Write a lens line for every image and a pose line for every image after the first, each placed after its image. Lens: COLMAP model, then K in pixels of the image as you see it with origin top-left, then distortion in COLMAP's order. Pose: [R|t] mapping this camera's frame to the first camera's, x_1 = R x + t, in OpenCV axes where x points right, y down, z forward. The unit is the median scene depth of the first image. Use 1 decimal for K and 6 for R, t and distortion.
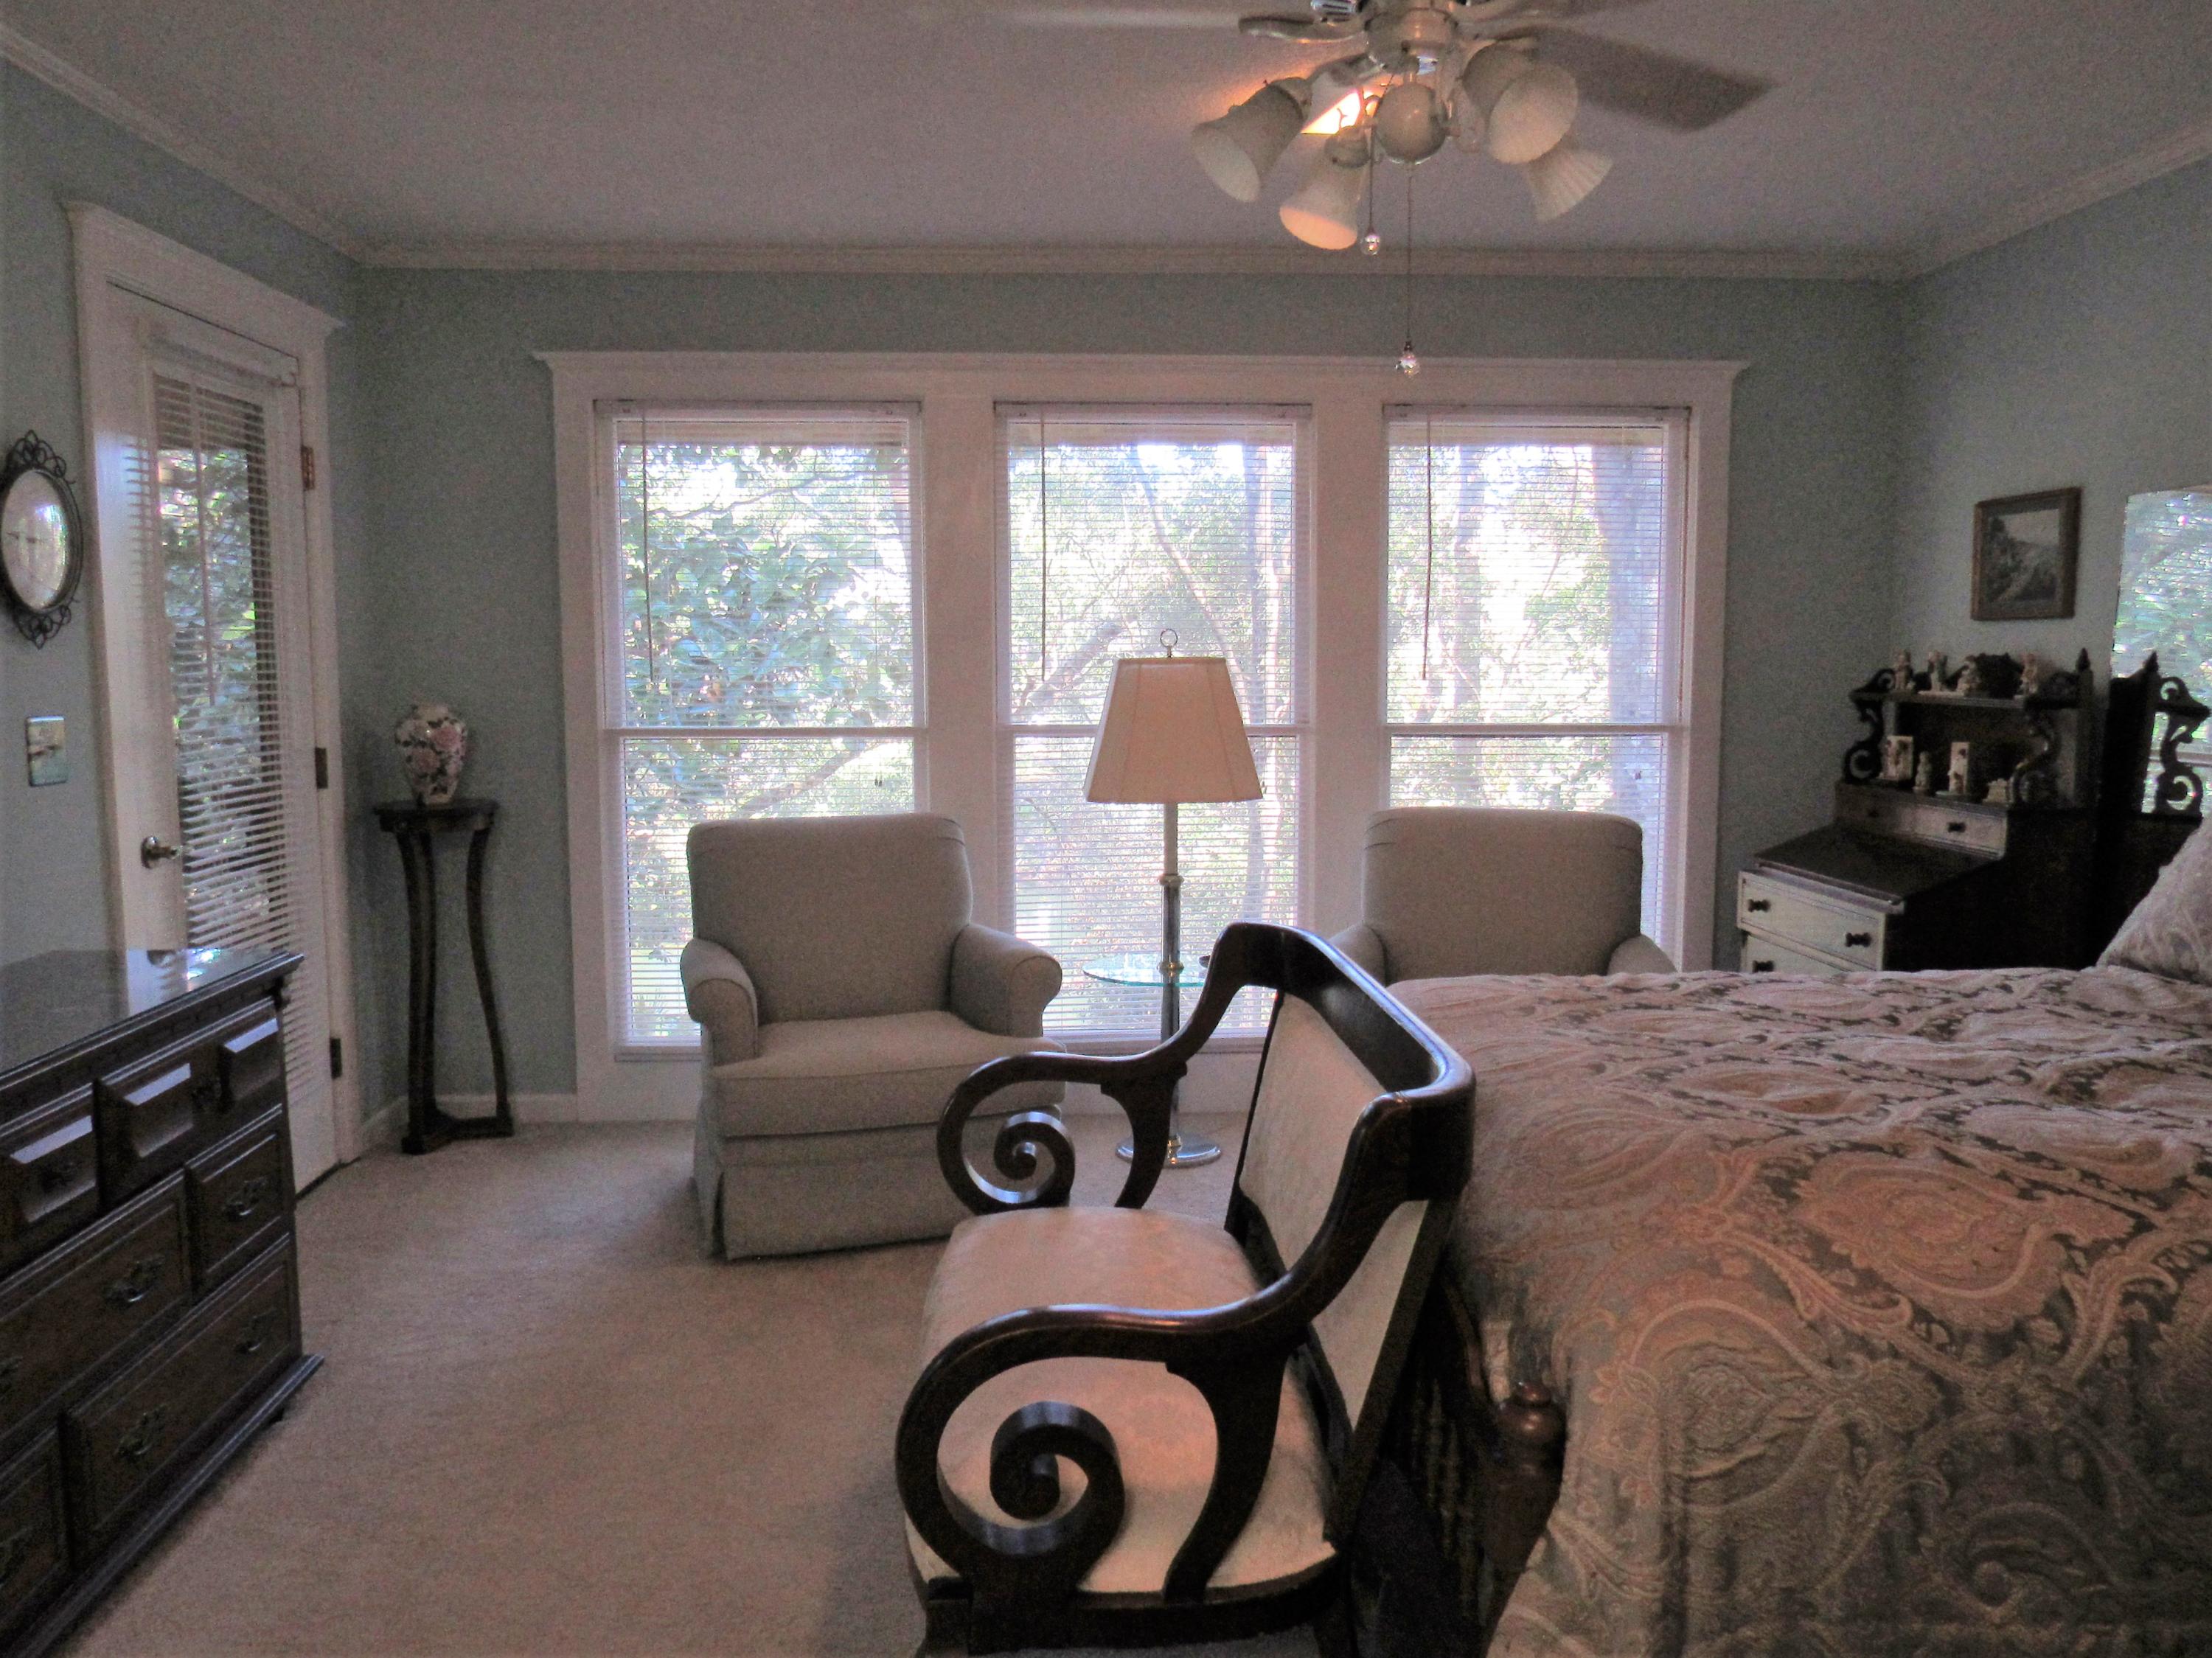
lens RADIAL K [[1583.1, 0, 1106.0], [0, 1583.1, 829.0], [0, 0, 1]] dist [-0.019503, 0.009789]
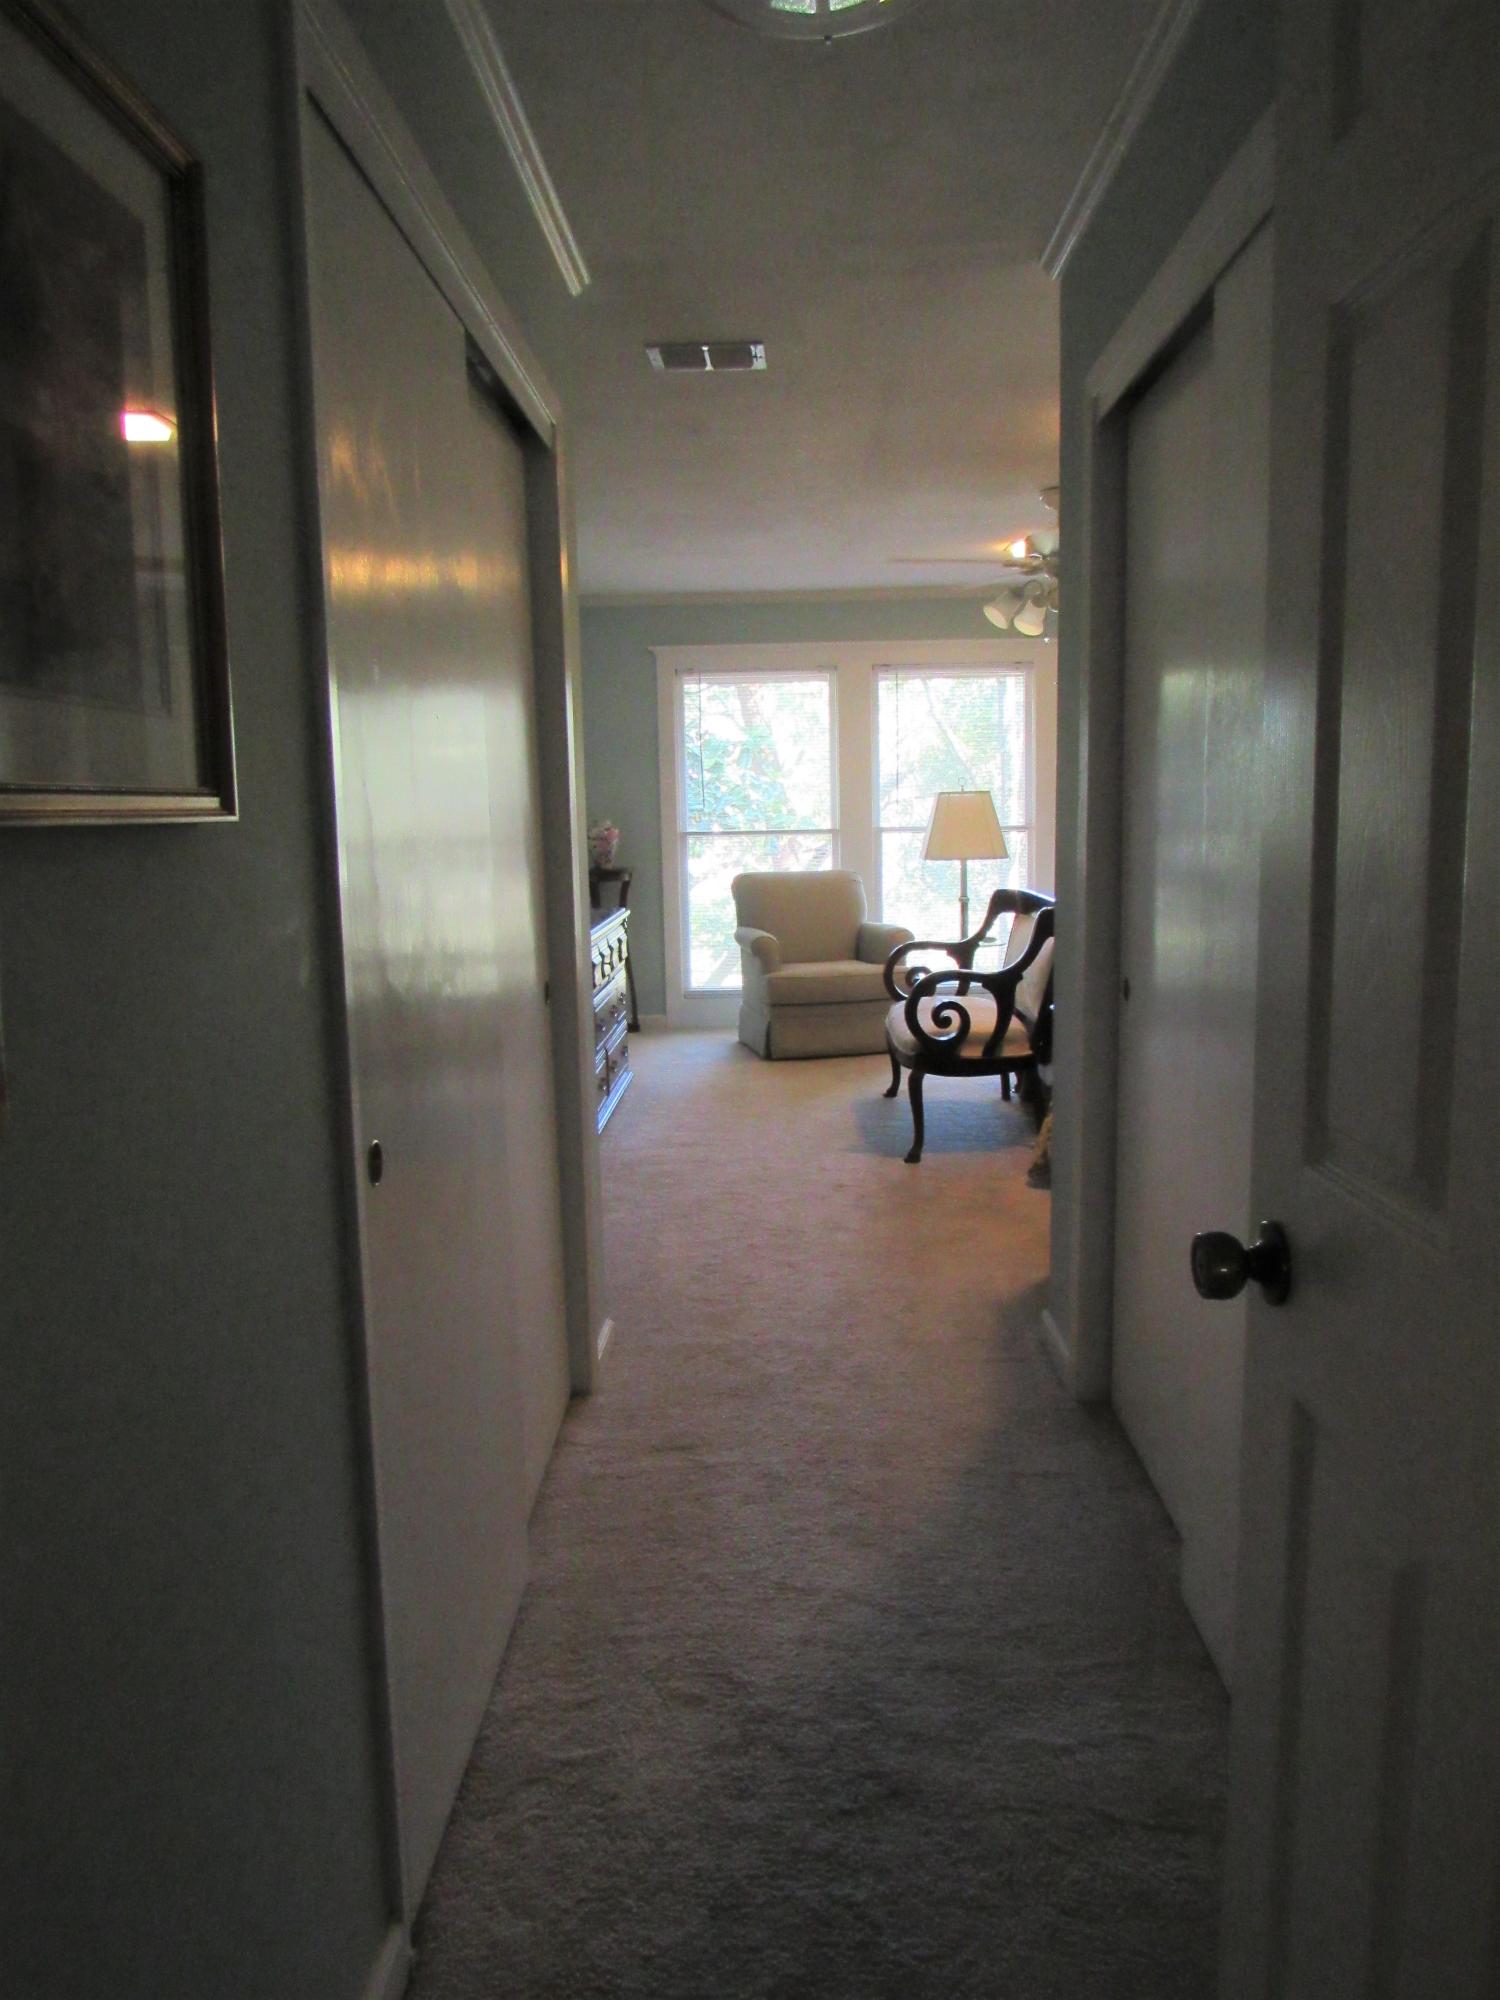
lens RADIAL K [[1431.5, 0, 725.2], [0, 1431.5, 1004.5], [0, 0, 1]] dist [-0.019503, 0.009789]
pose [[0.995229, -0.005936, -0.097386, -0.085337], [0.008468, 0.999636, 0.025615, 0.116160], [0.097199, -0.026317, 0.994917, -0.862726]]
